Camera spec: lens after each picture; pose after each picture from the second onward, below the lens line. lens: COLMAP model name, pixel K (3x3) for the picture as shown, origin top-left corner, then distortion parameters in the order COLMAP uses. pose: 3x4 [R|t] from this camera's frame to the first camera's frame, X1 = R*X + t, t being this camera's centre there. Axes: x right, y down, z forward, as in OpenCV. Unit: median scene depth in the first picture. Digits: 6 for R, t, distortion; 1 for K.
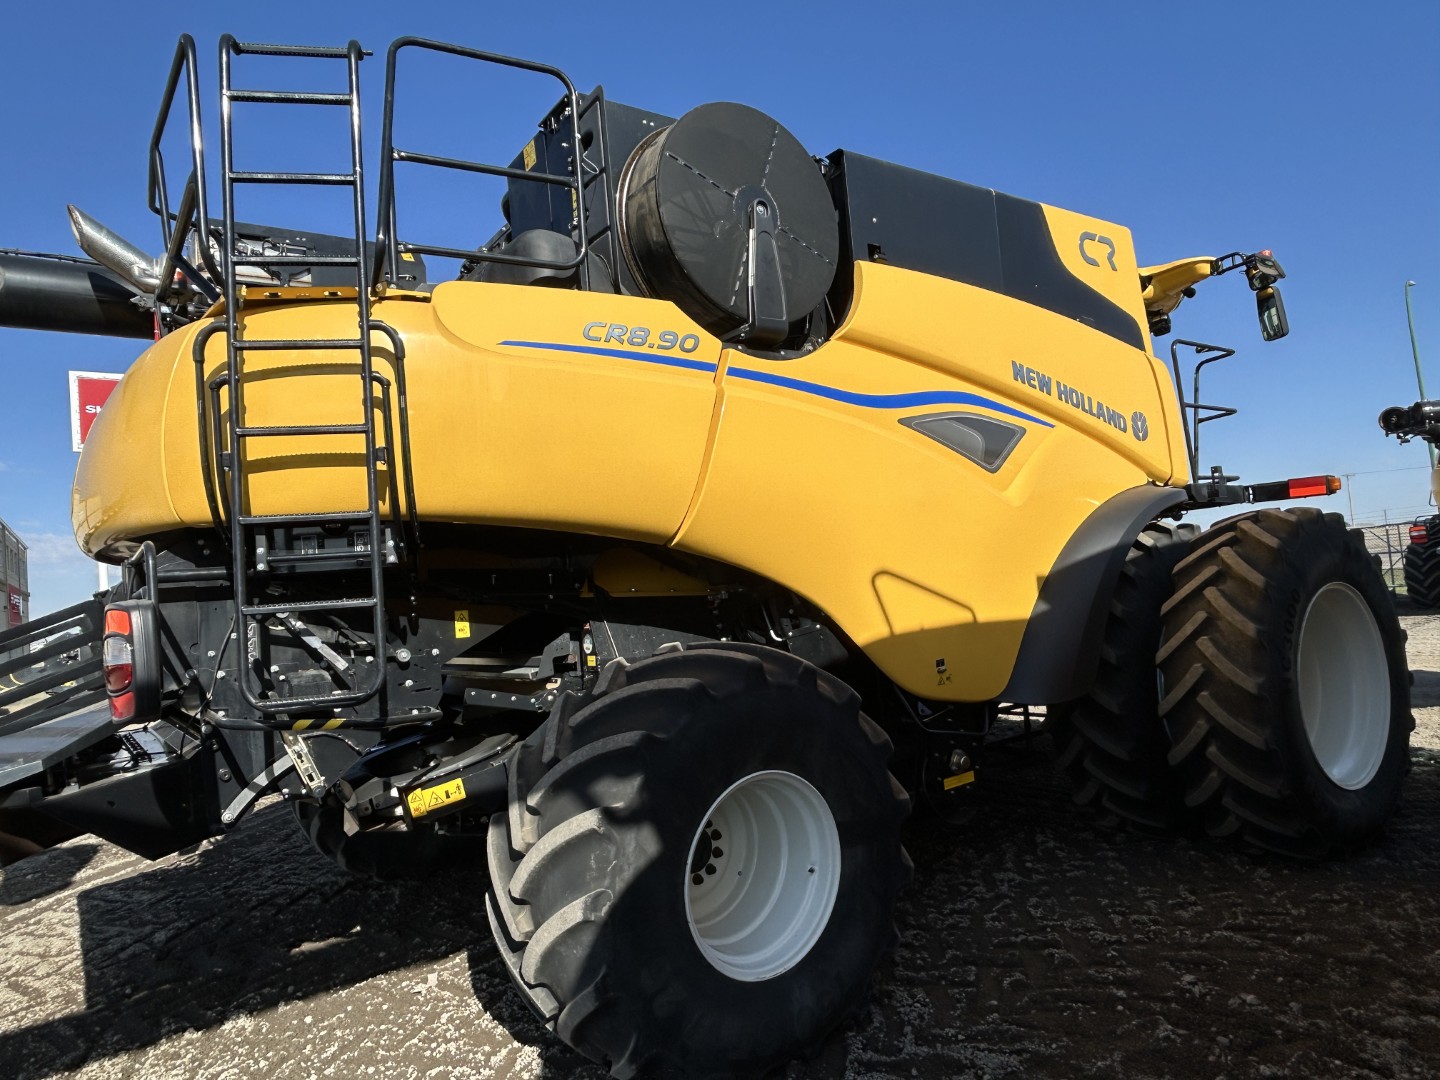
lens RADIAL K [[918.4, 0, 727.5], [0, 918.4, 541.5], [0, 0, 1]] dist [-0.001820, -0.005021]
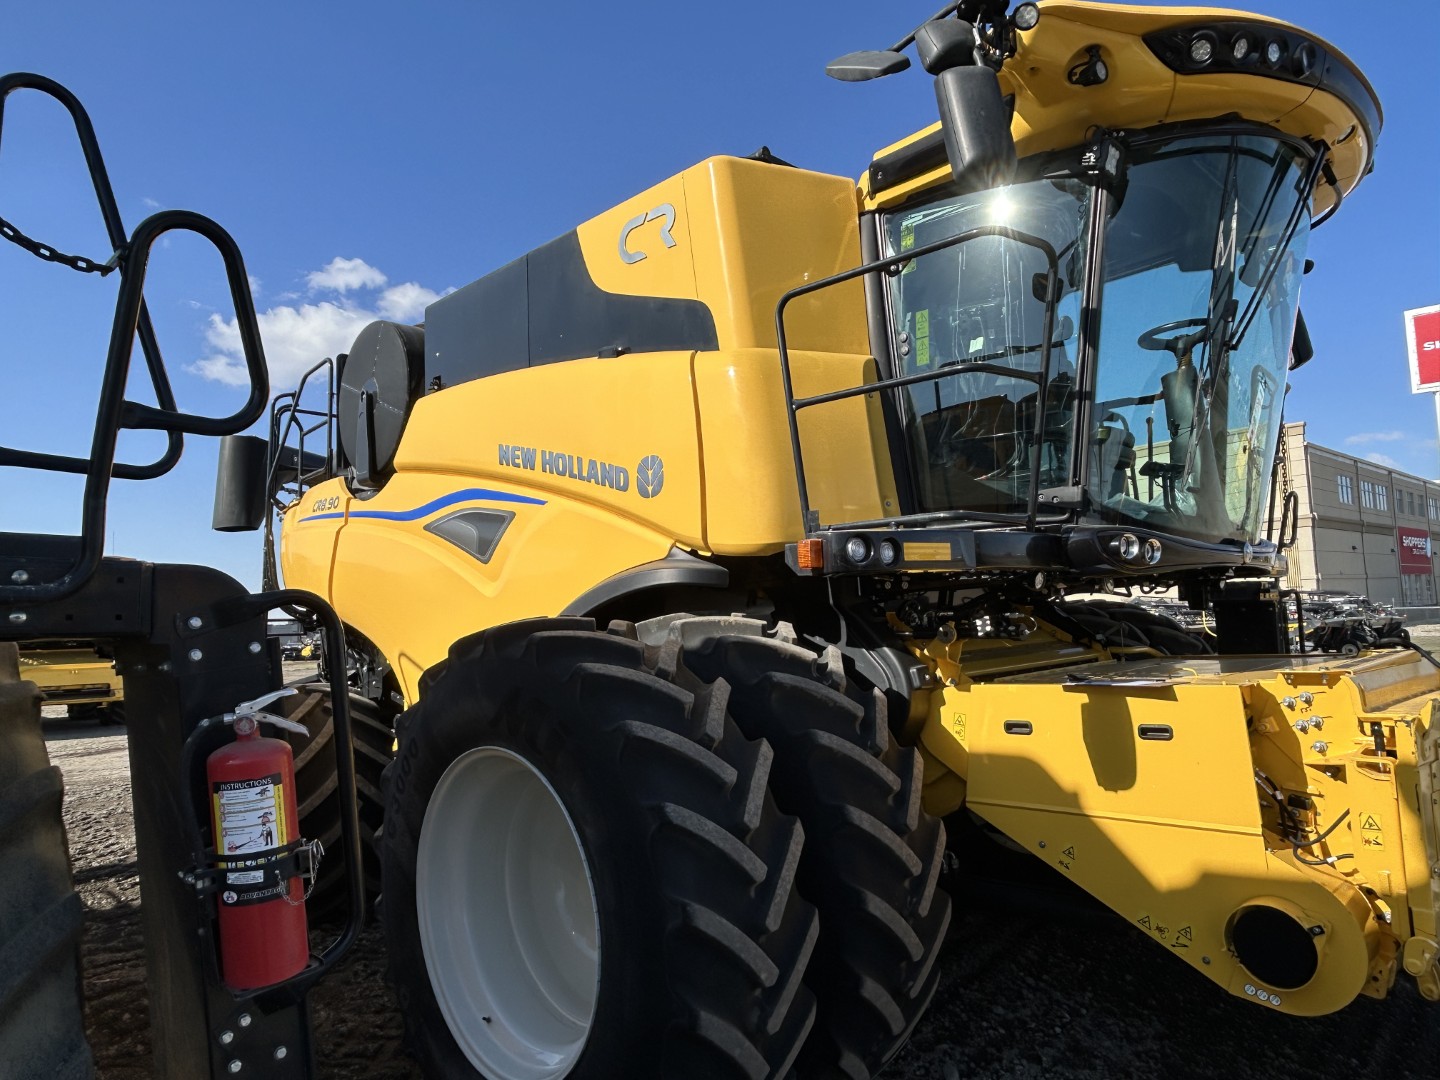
lens RADIAL K [[918.4, 0, 723.6], [0, 918.4, 530.2], [0, 0, 1]] dist [-0.001820, -0.005021]
pose [[0.191718, -0.010585, -0.981393, 1.398921], [0.070578, 0.997502, 0.003029, -0.101440], [0.978909, -0.069845, 0.191986, 1.120527]]
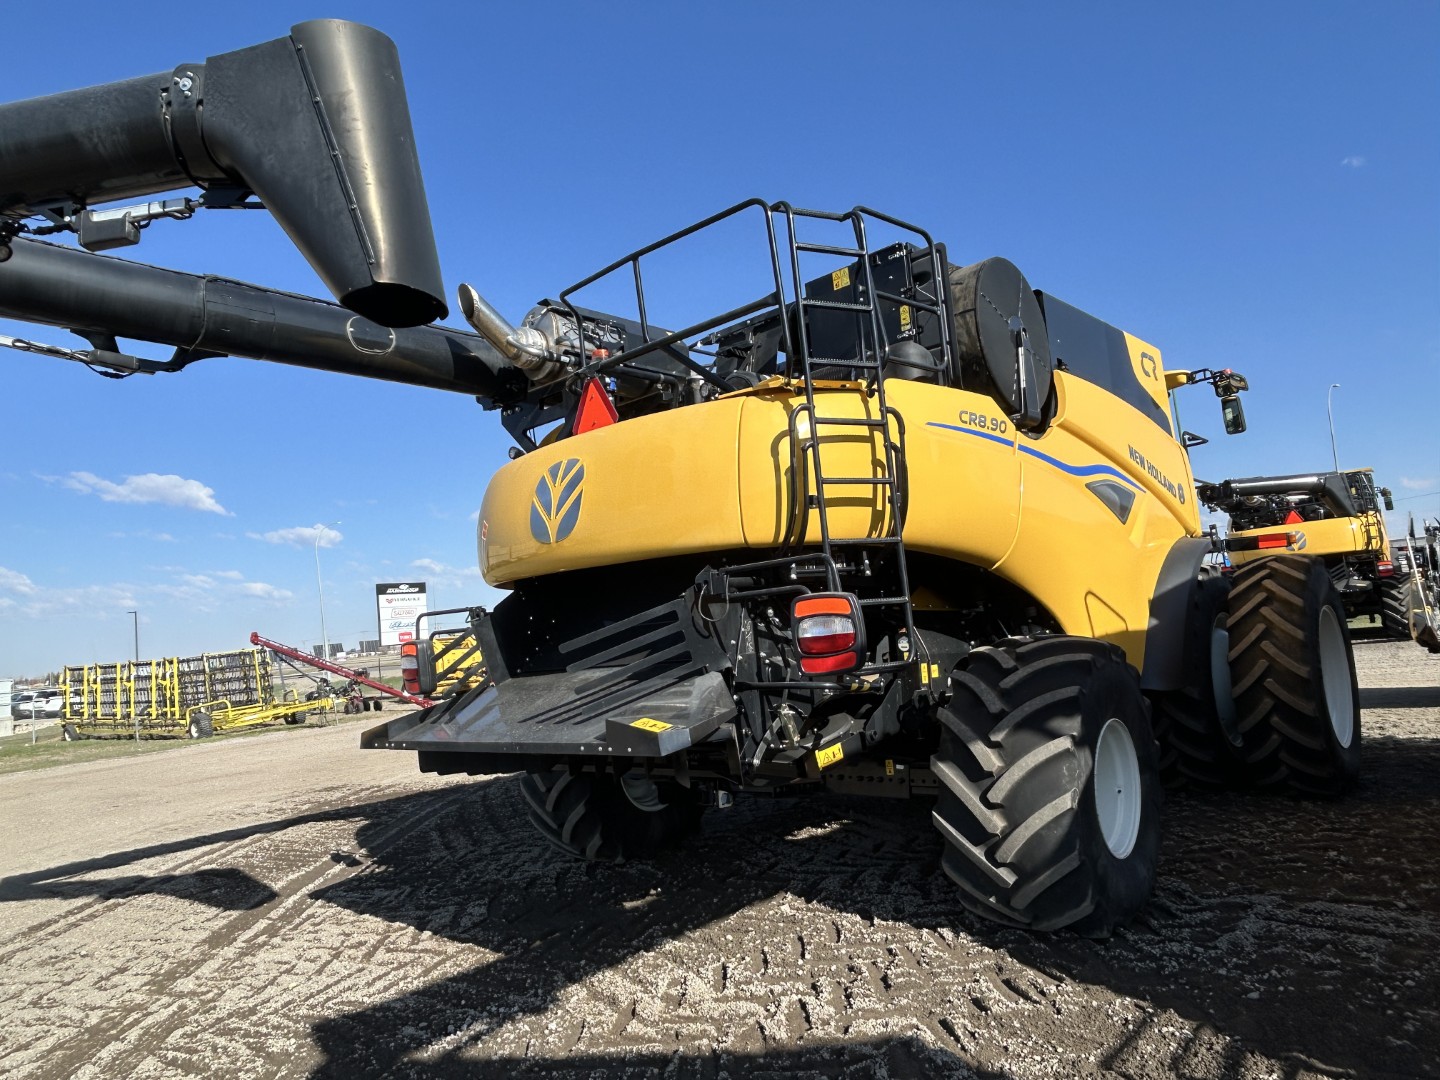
lens RADIAL K [[918.4, 0, 718.2], [0, 918.4, 542.9], [0, 0, 1]] dist [-0.001820, -0.005021]
pose [[0.976373, 0.019610, 0.215201, -0.640146], [-0.007356, 0.998313, -0.057597, 0.039842], [-0.215968, 0.054653, 0.974870, -0.230127]]
